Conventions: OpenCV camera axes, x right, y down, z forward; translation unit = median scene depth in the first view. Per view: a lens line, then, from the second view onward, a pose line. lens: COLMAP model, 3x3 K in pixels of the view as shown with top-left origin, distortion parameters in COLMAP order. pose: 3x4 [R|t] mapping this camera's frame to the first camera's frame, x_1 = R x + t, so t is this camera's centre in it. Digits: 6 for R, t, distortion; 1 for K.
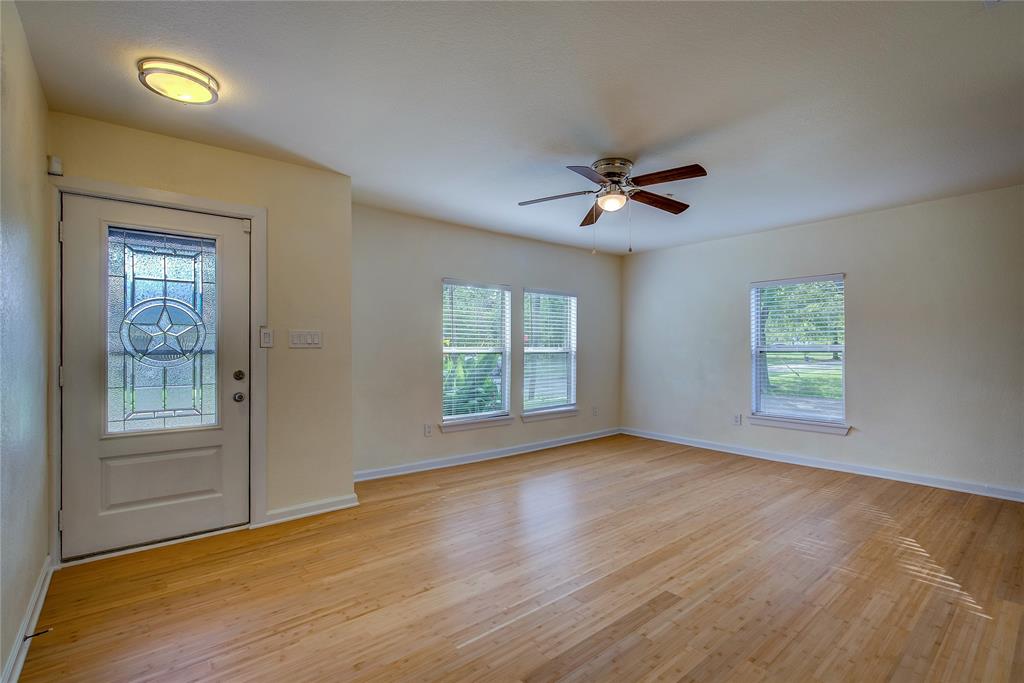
lens RADIAL K [[473.2, 0, 512.0], [0, 473.2, 341.5], [0, 0, 1]] dist [0.000748, 0.000192]
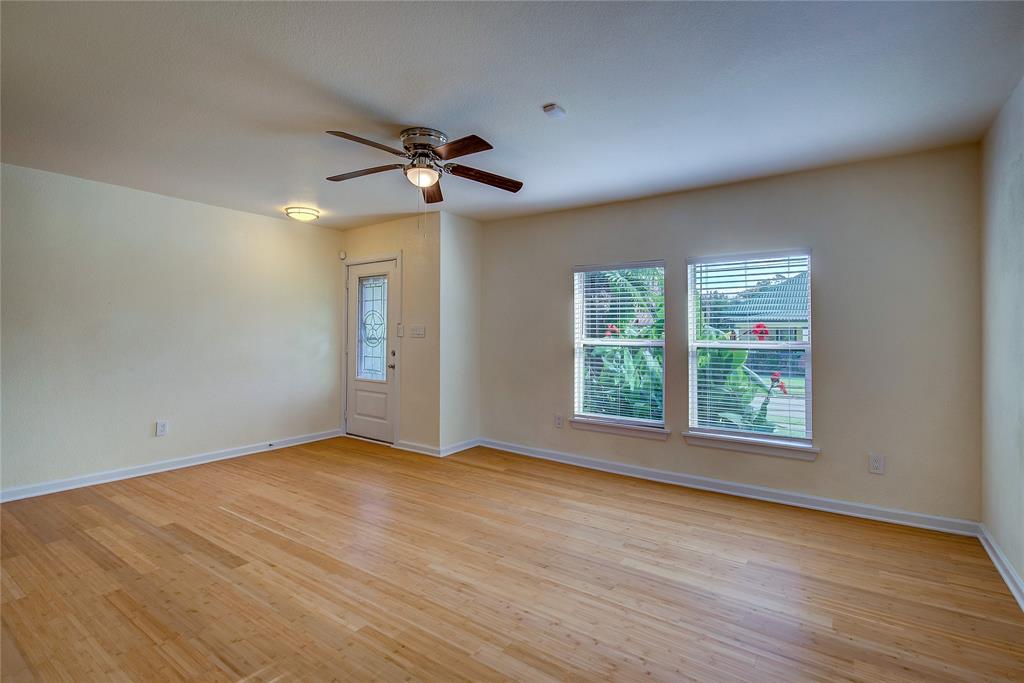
lens RADIAL K [[480.0, 0, 515.6], [0, 480.0, 329.3], [0, 0, 1]] dist [0.000063, 0.000164]
pose [[0.262874, -0.009723, -0.964781, 1.106139], [0.001434, 0.999952, -0.009687, 0.004886], [0.964829, 0.001163, 0.262875, 0.928334]]
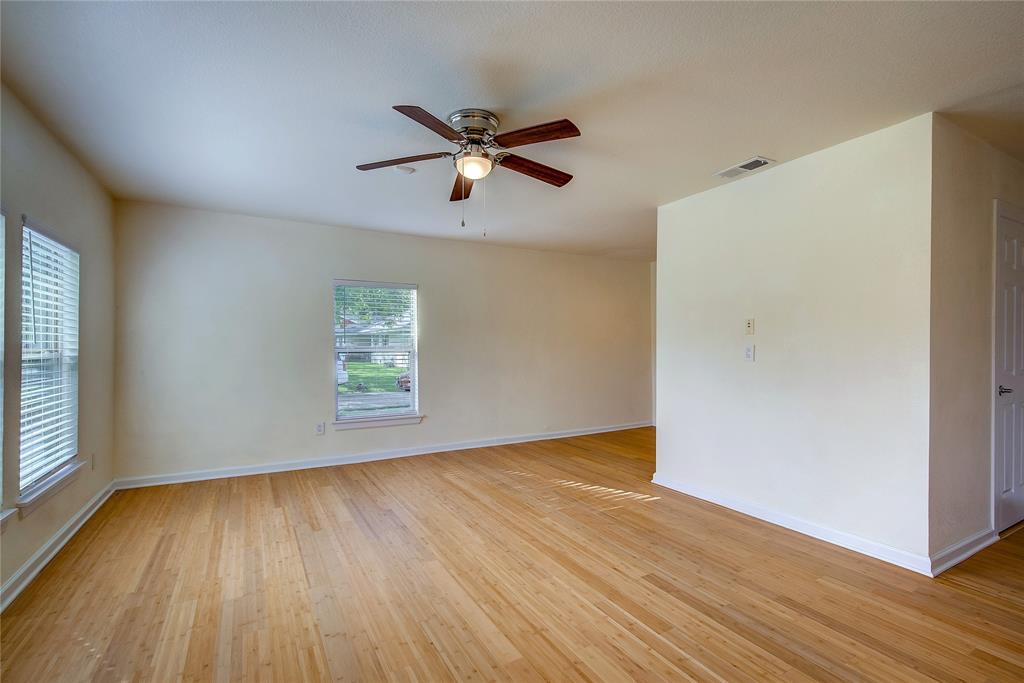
lens RADIAL K [[467.7, 0, 515.2], [0, 467.7, 345.9], [0, 0, 1]] dist [-0.002172, 0.000039]
pose [[0.173511, 0.001001, 0.984831, -0.546834], [-0.010977, 0.999939, 0.000918, 0.004881], [-0.984771, -0.010969, 0.173511, 0.788899]]
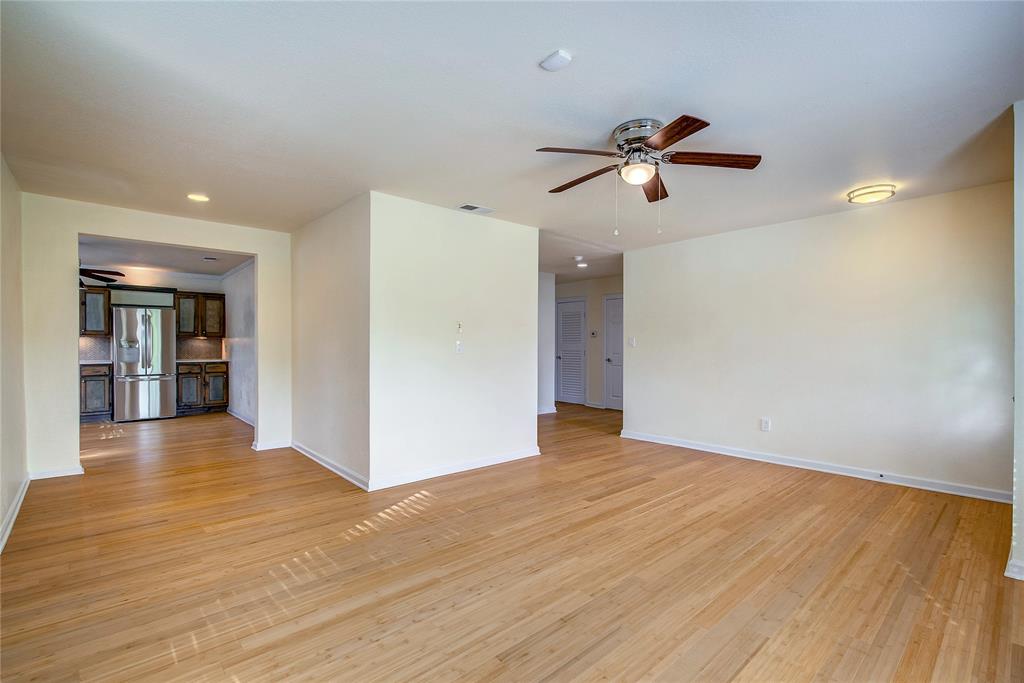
lens RADIAL K [[466.3, 0, 512.0], [0, 466.3, 341.5], [0, 0, 1]] dist [-0.001416, -0.000250]
pose [[-0.999388, -0.003372, -0.034828, 0.457813], [-0.002879, 0.999895, -0.014203, 0.016832], [0.034873, -0.014094, -0.999292, 1.807716]]
